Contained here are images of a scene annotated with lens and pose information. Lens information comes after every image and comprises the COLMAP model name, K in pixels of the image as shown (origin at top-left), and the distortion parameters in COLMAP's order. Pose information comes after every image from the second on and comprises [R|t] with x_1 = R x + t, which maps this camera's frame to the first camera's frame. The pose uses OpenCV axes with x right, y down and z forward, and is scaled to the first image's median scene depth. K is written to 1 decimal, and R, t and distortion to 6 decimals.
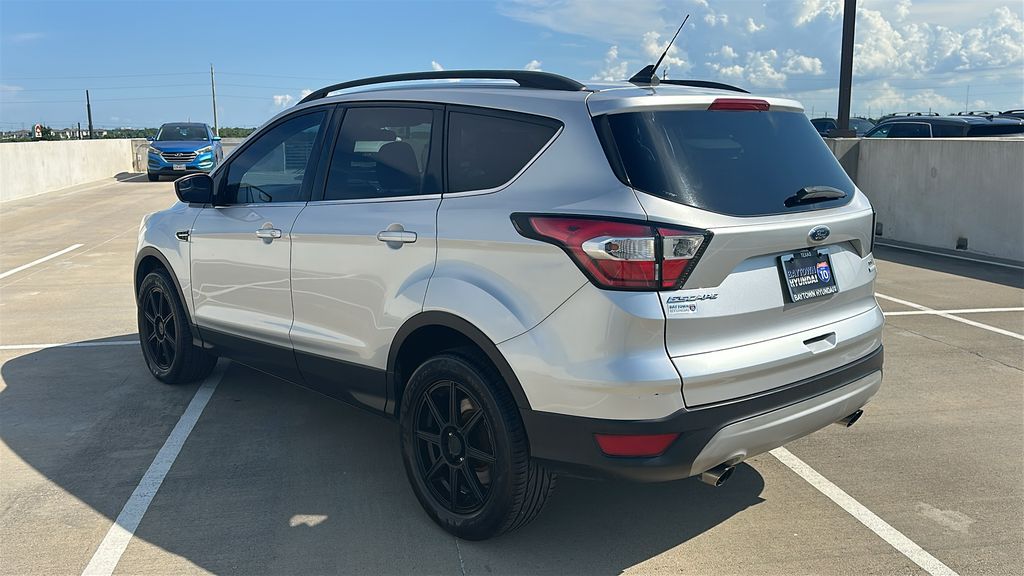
lens RADIAL K [[901.9, 0, 505.5], [0, 901.9, 288.0], [0, 0, 1]] dist [0.006085, 0.000837]
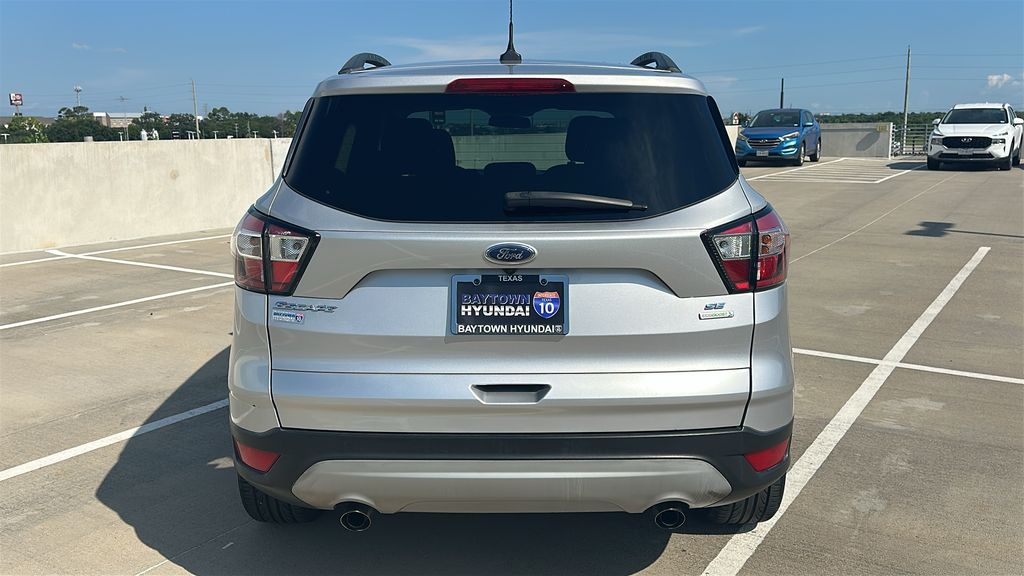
lens RADIAL K [[901.9, 0, 505.5], [0, 901.9, 288.0], [0, 0, 1]] dist [0.006085, 0.000837]
pose [[0.720461, 0.119949, -0.683043, 0.807815], [-0.109414, 0.992253, 0.058842, -0.069062], [0.684809, 0.032341, 0.728004, 0.417489]]
